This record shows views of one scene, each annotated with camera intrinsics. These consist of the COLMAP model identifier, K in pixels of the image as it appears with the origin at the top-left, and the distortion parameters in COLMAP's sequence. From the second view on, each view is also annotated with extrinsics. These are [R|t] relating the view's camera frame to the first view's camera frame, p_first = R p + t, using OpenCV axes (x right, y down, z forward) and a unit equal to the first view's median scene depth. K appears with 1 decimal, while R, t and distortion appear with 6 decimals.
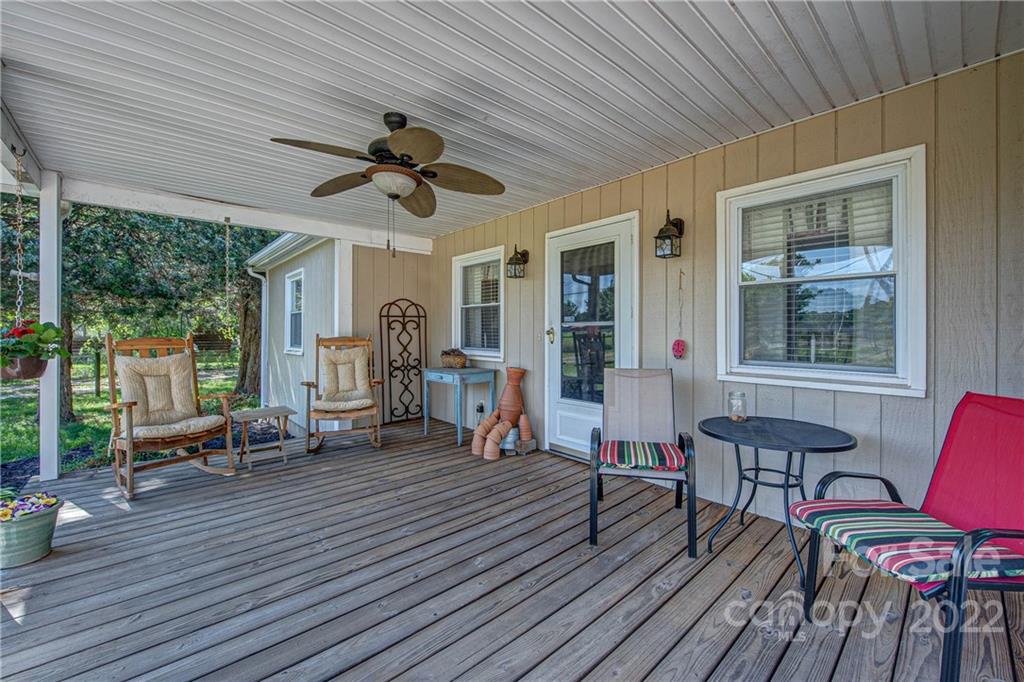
lens RADIAL K [[407.3, 0, 514.2], [0, 407.3, 342.0], [0, 0, 1]] dist [-0.003198, -0.000208]
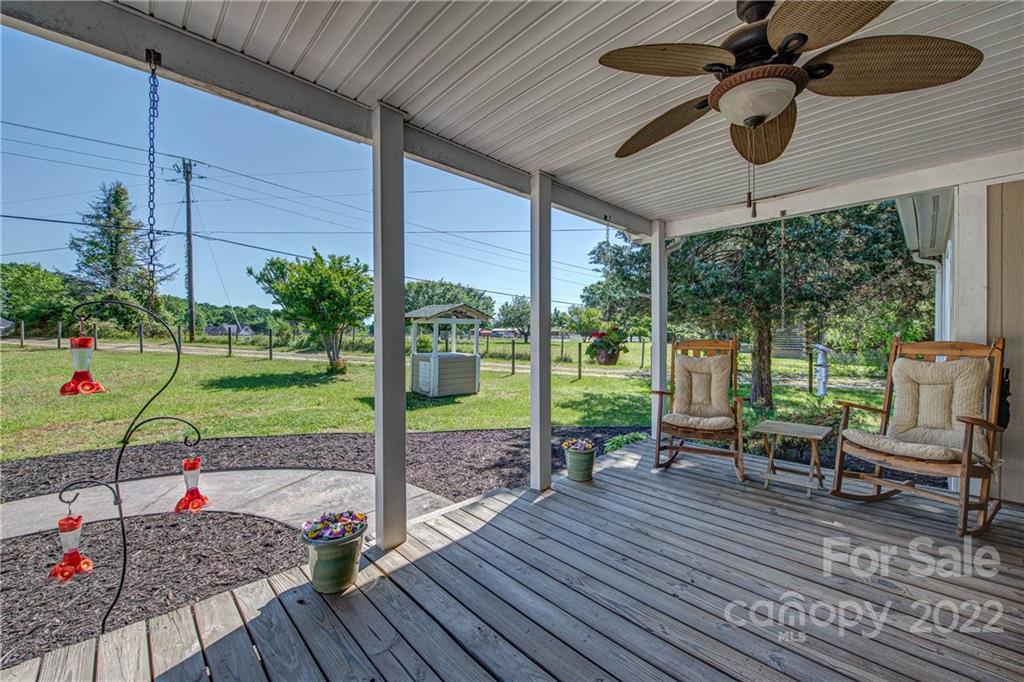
lens RADIAL K [[407.3, 0, 514.2], [0, 407.3, 342.0], [0, 0, 1]] dist [-0.003198, -0.000208]
pose [[0.042806, 0.014914, -0.998972, 0.243980], [-0.021187, 0.999677, 0.014017, -0.009245], [0.998859, 0.020565, 0.043108, 0.434257]]
